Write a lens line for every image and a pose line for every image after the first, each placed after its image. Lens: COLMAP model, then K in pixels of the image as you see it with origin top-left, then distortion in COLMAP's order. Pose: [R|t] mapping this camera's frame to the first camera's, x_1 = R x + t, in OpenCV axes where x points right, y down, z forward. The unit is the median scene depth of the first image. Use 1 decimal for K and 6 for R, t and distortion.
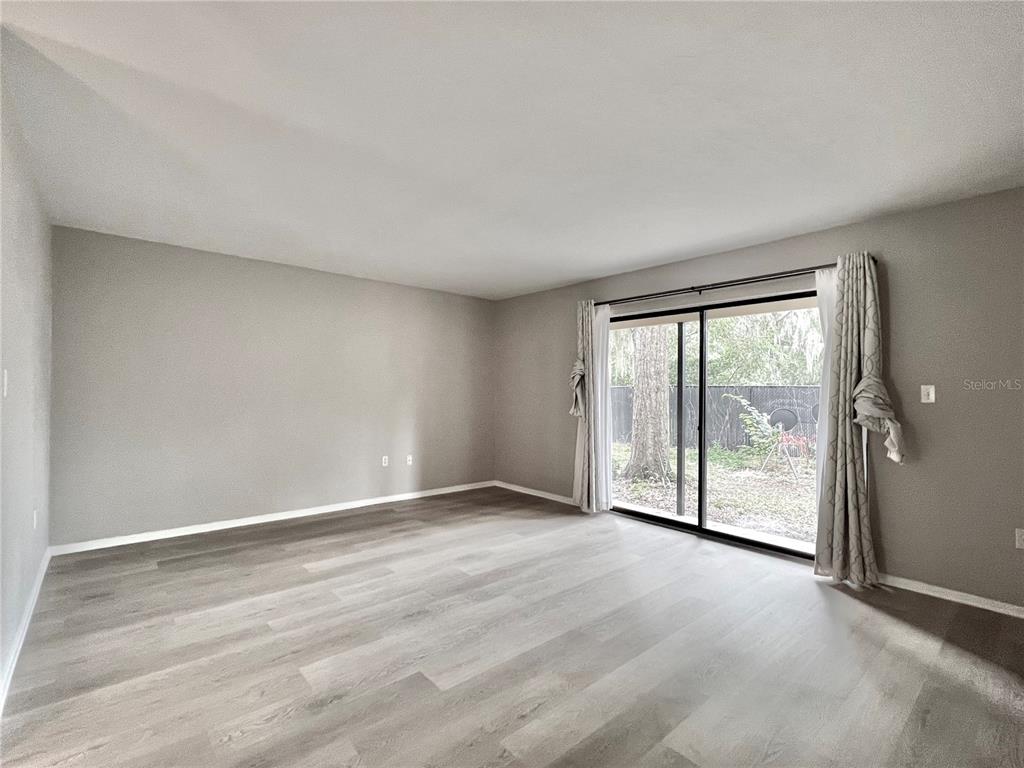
lens RADIAL K [[478.0, 0, 513.3], [0, 478.0, 388.0], [0, 0, 1]] dist [0.001727, 0.000761]
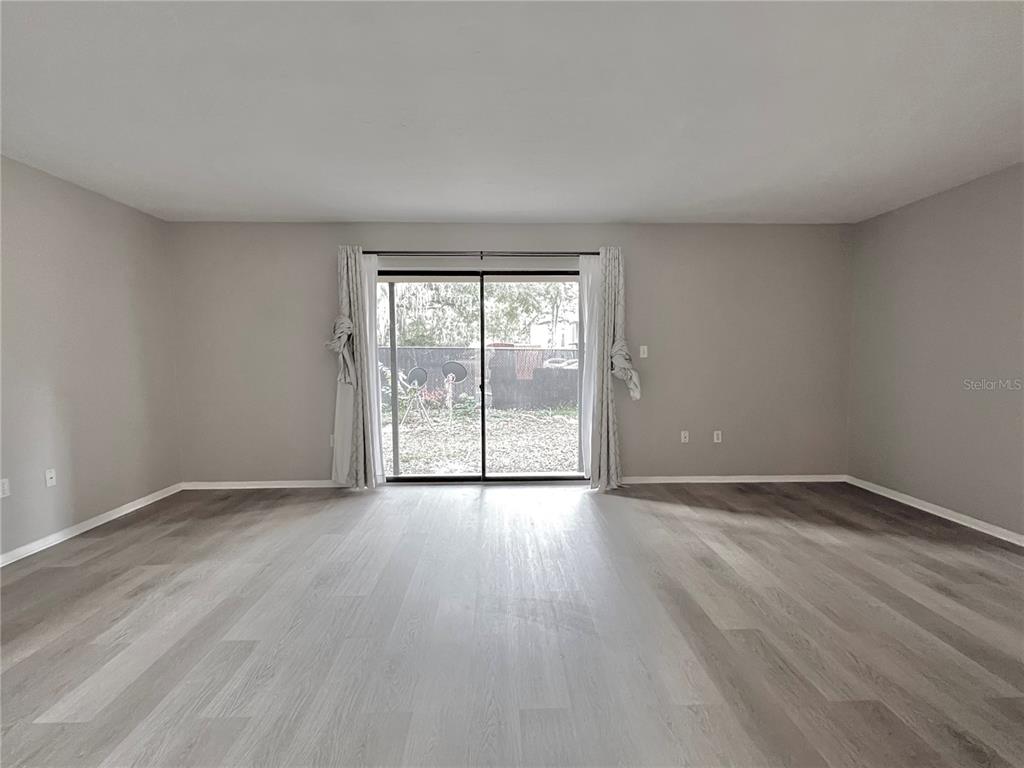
lens RADIAL K [[478.0, 0, 512.9], [0, 478.0, 382.6], [0, 0, 1]] dist [0.001727, 0.000761]
pose [[0.625124, -0.058987, 0.778294, -0.400418], [0.006156, 0.997482, 0.070655, 0.000881], [-0.780502, -0.039378, 0.623912, 0.277196]]
